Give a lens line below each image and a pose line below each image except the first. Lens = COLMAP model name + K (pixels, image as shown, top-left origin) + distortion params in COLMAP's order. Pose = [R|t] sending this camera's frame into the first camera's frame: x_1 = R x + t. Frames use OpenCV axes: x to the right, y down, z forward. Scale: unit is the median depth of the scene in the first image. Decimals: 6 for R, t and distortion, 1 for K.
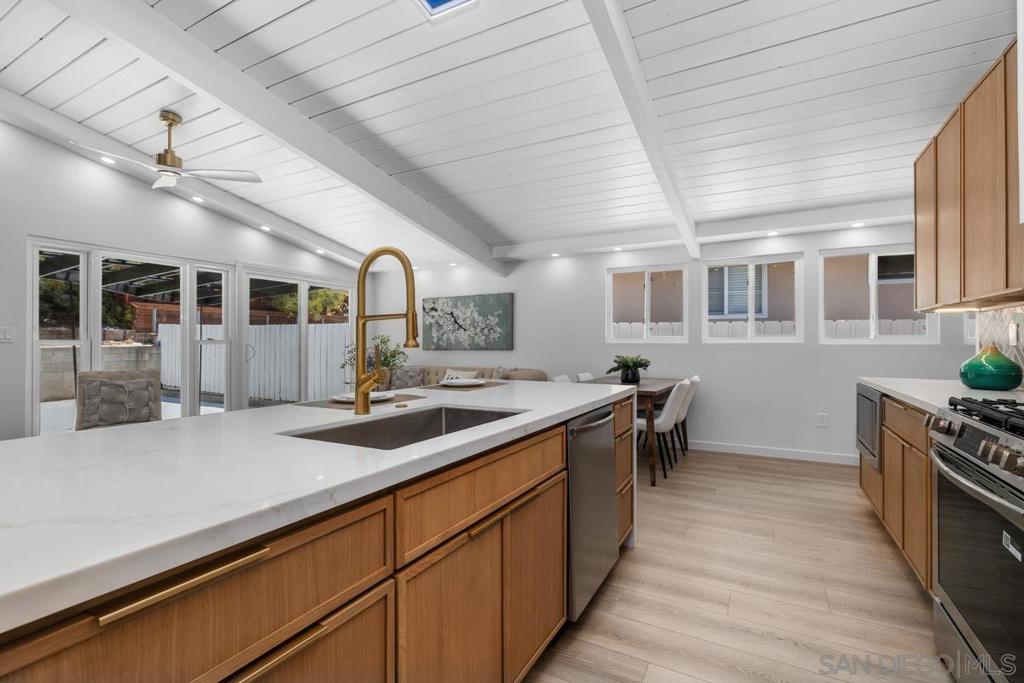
lens RADIAL K [[470.3, 0, 517.3], [0, 470.3, 340.9], [0, 0, 1]] dist [-0.005722, 0.001439]
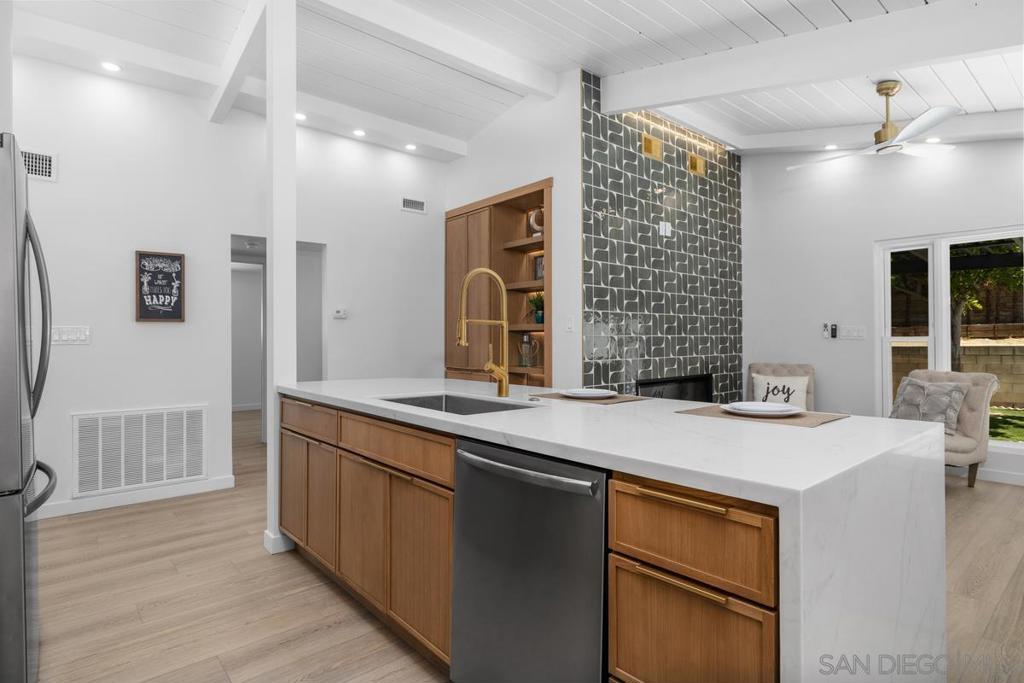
lens RADIAL K [[552.4, 0, 512.3], [0, 552.4, 337.4], [0, 0, 1]] dist [-0.010742, 0.004573]
pose [[-0.361325, -0.002153, -0.932437, 0.305333], [0.006524, 0.999967, -0.004837, -0.000503], [0.932417, -0.007831, -0.361300, 0.445100]]
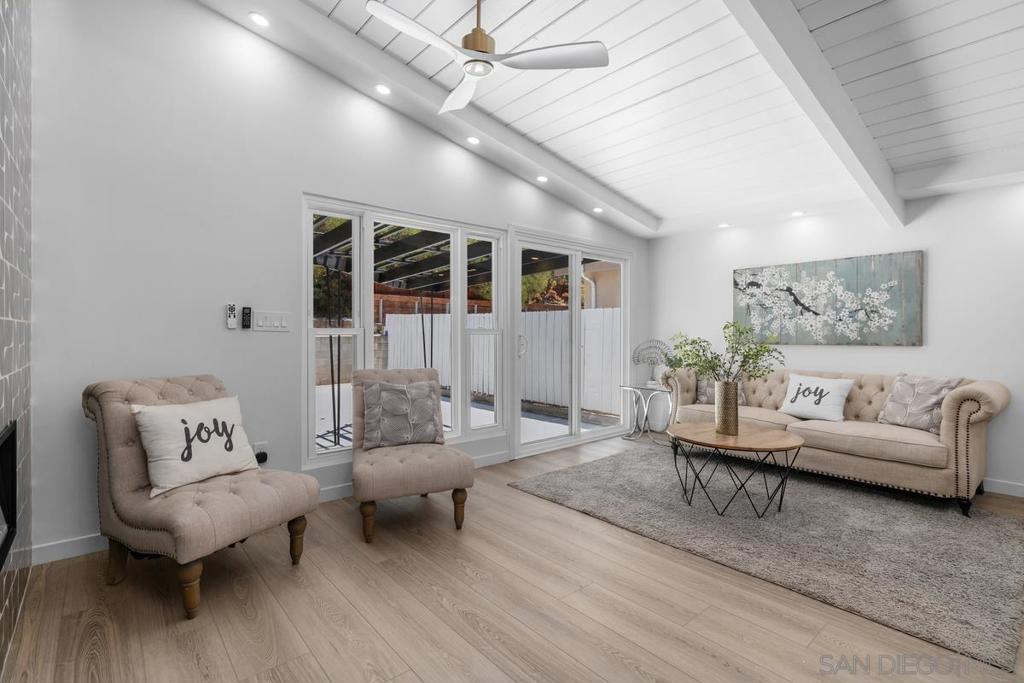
lens RADIAL K [[499.5, 0, 514.3], [0, 499.5, 332.9], [0, 0, 1]] dist [-0.000341, 0.001658]
pose [[0.936353, 0.001945, -0.351054, -0.284757], [-0.001100, 0.999996, 0.002605, 0.001860], [0.351058, -0.002053, 0.936351, 0.231973]]
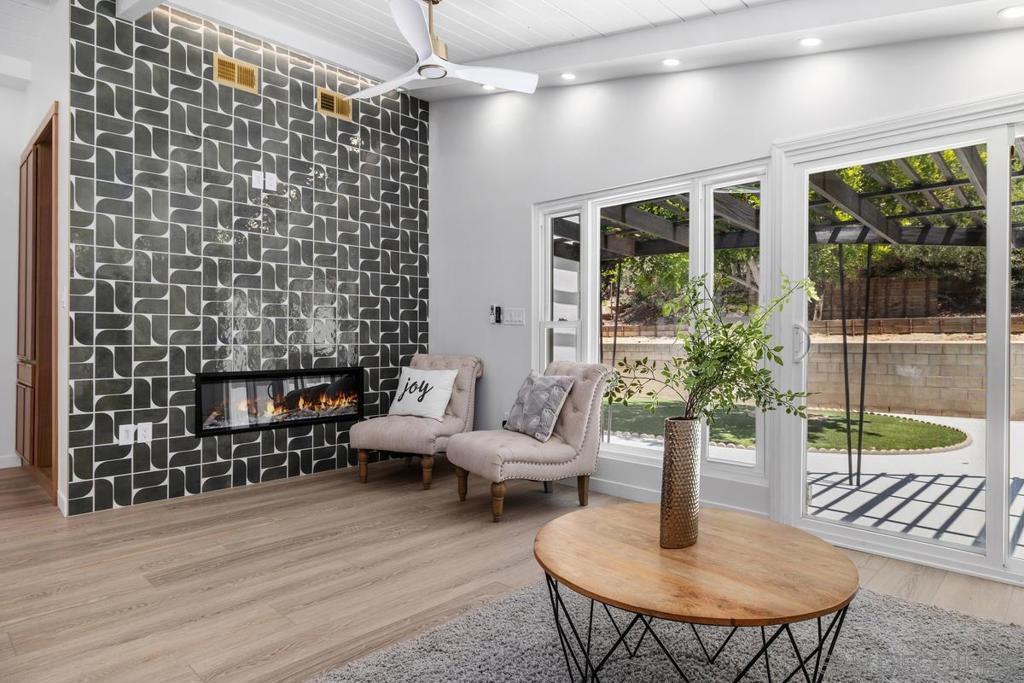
lens RADIAL K [[599.8, 0, 505.8], [0, 599.8, 344.3], [0, 0, 1]] dist [0.002023, -0.004901]
pose [[-0.283895, 0.008549, -0.958817, 0.041377], [-0.002700, 0.999949, 0.009715, 0.019782], [0.958852, 0.005347, -0.283858, 0.847113]]
